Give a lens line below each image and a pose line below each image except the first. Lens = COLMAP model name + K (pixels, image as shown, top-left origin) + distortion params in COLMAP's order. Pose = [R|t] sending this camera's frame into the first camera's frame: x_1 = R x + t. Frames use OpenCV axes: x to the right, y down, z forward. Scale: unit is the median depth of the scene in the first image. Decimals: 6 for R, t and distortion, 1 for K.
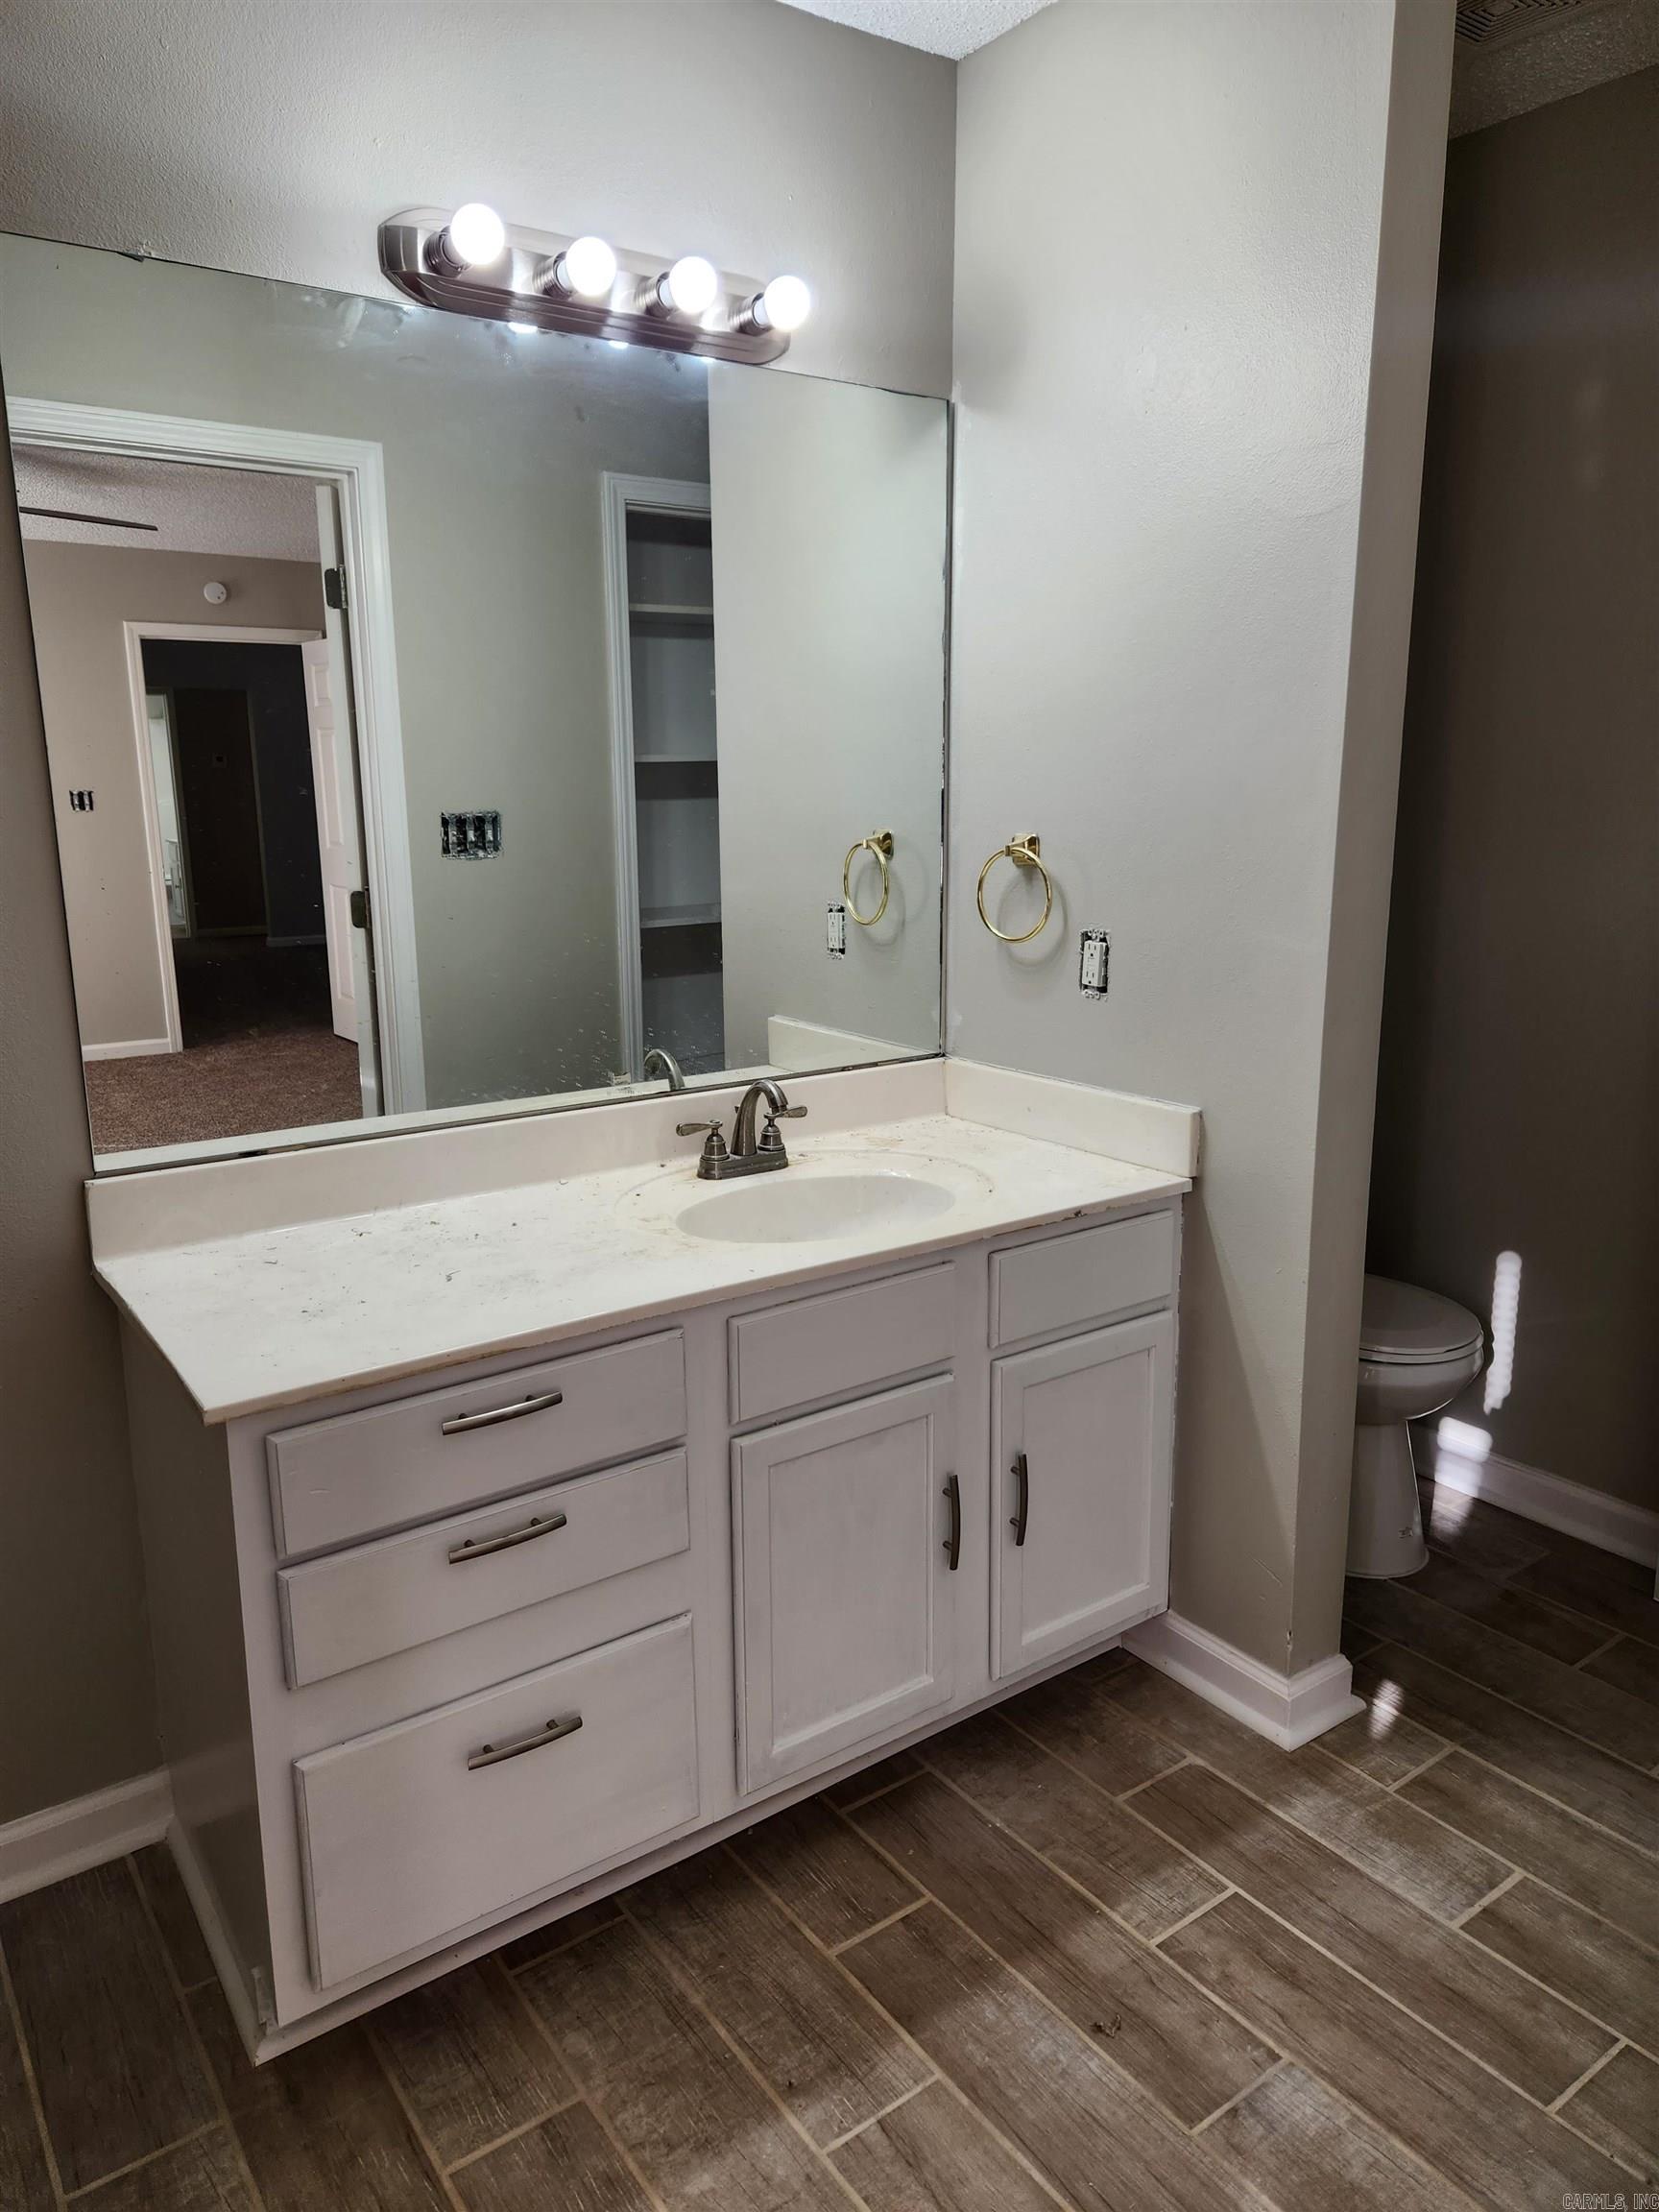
lens RADIAL K [[1490.4, 0, 827.1], [0, 1490.4, 1097.9], [0, 0, 1]] dist [0.077246, -0.061697]
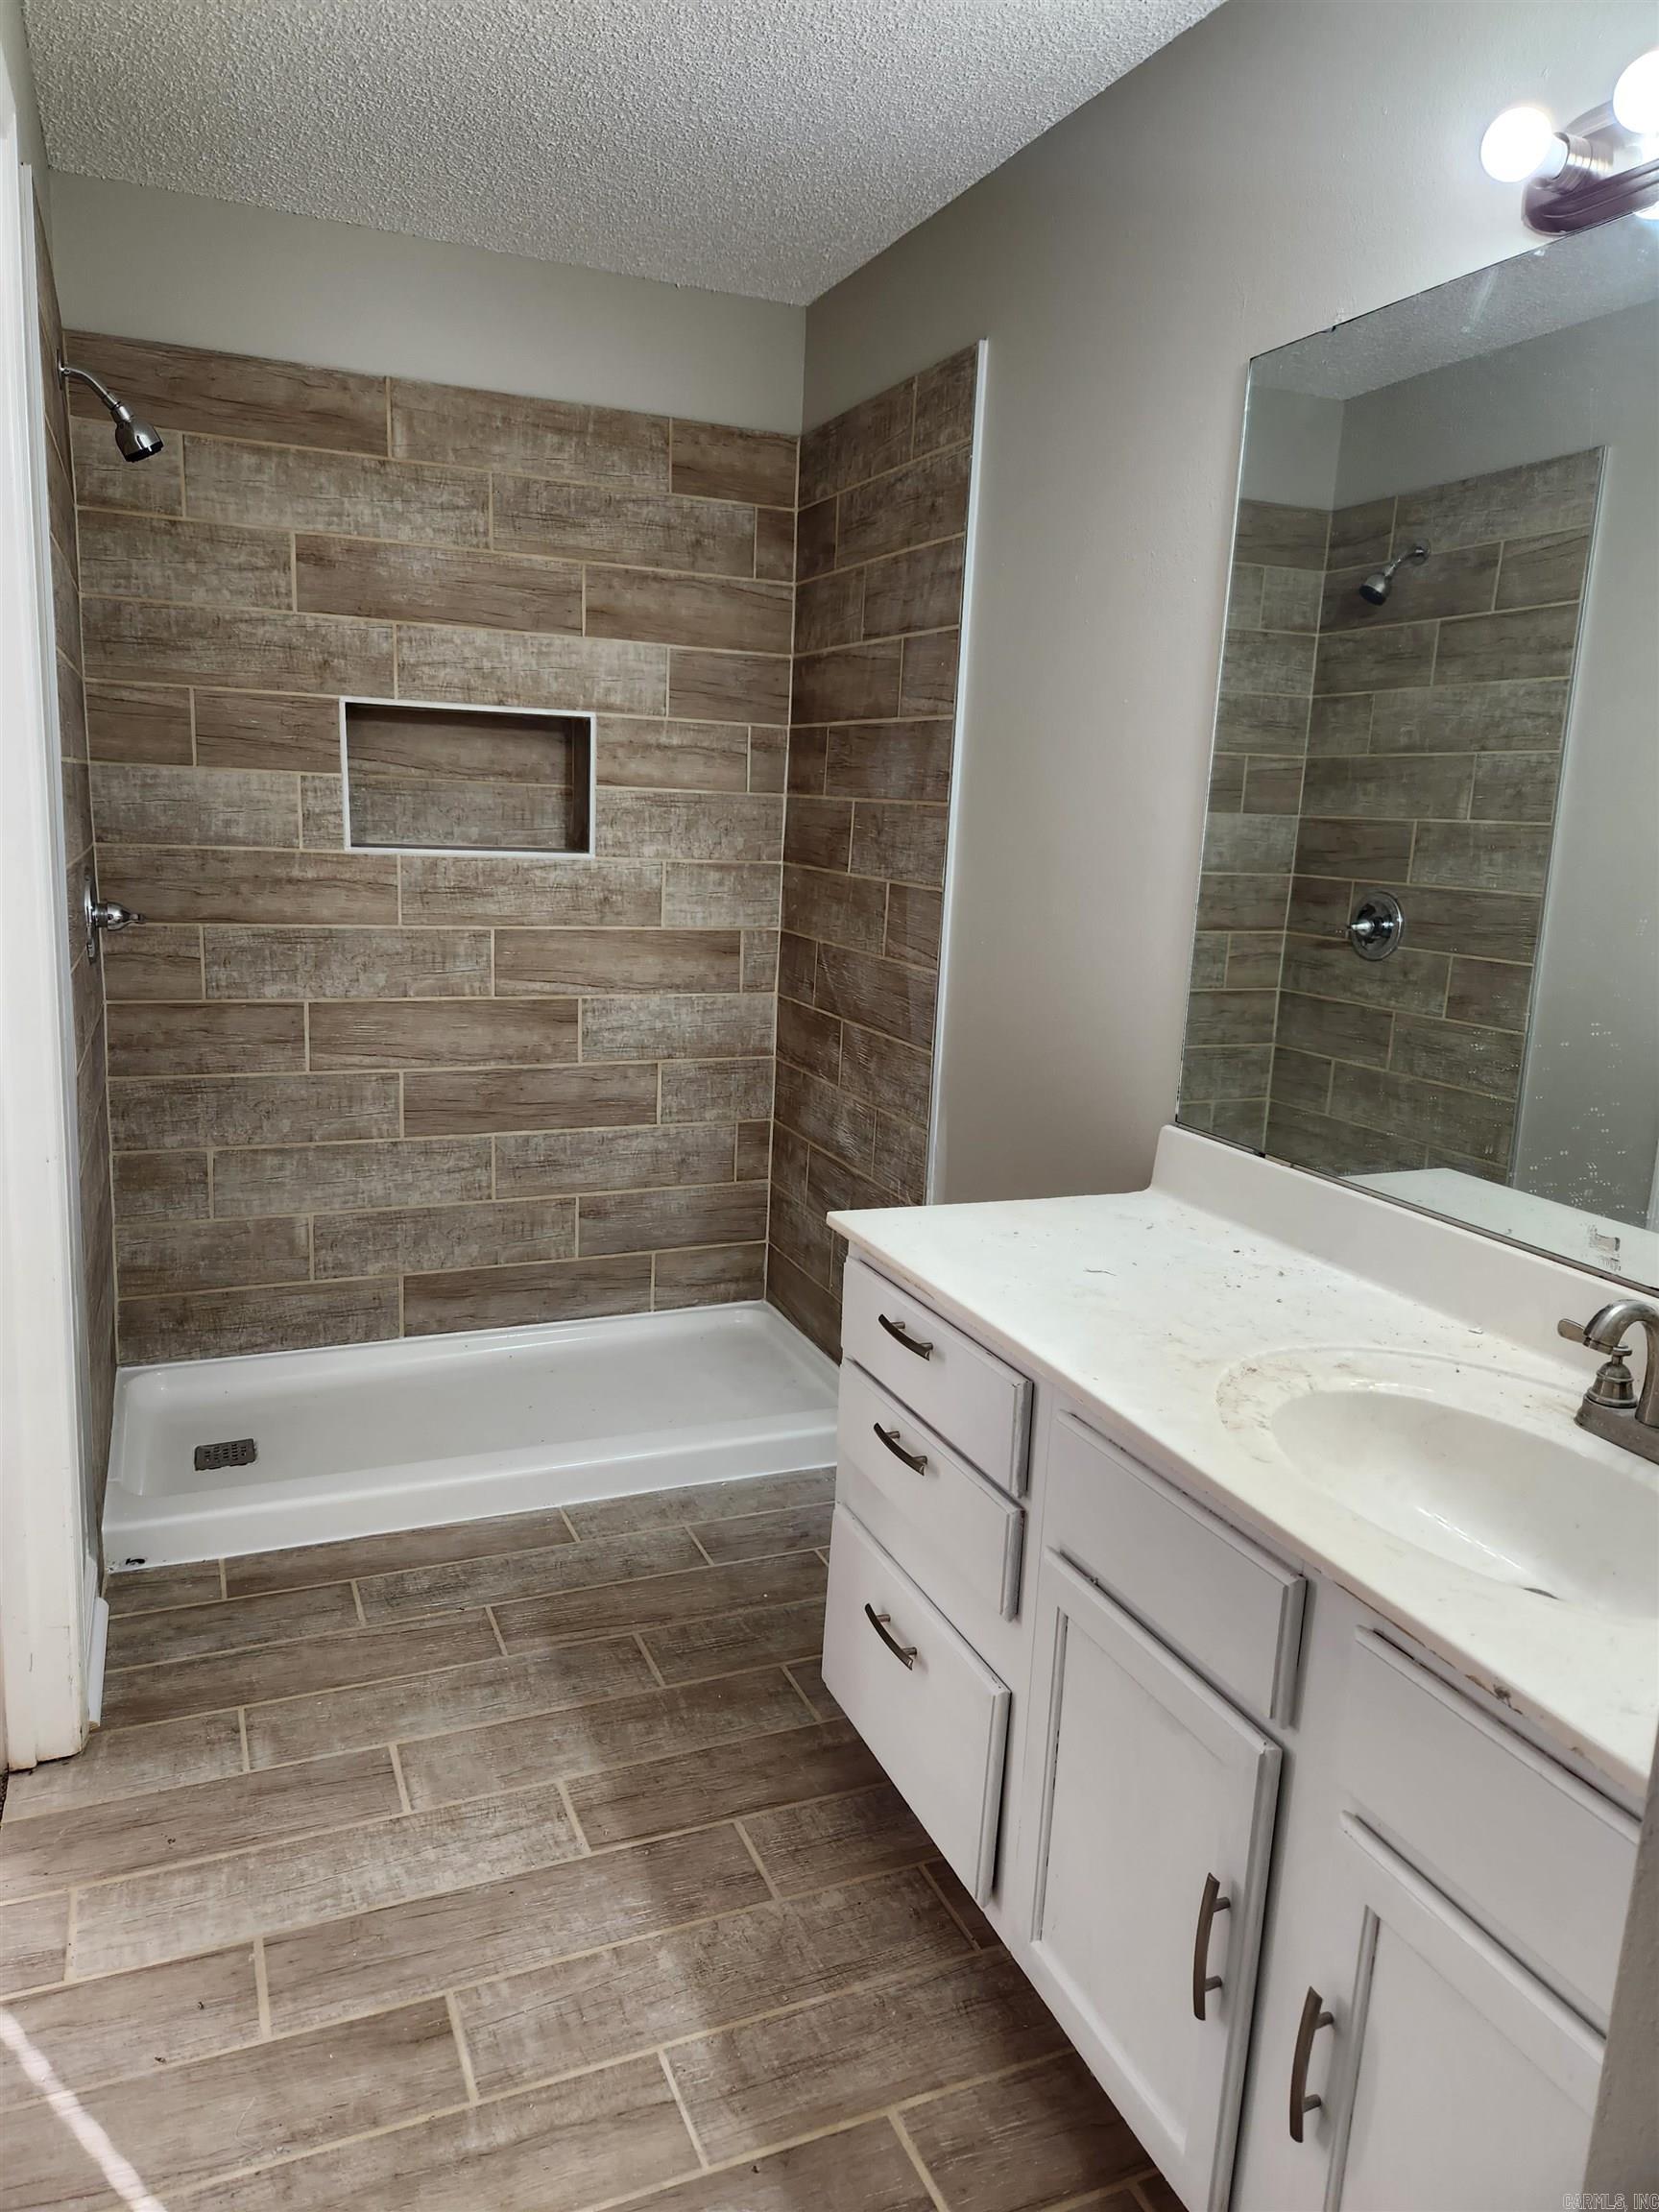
lens RADIAL K [[1490.4, 0, 781.5], [0, 1490.4, 1097.0], [0, 0, 1]] dist [0.077246, -0.061697]
pose [[-0.239247, 0.190172, -0.952153, 0.761609], [-0.243878, 0.937425, 0.248510, -0.197402], [0.939832, 0.291665, -0.177898, 0.941155]]
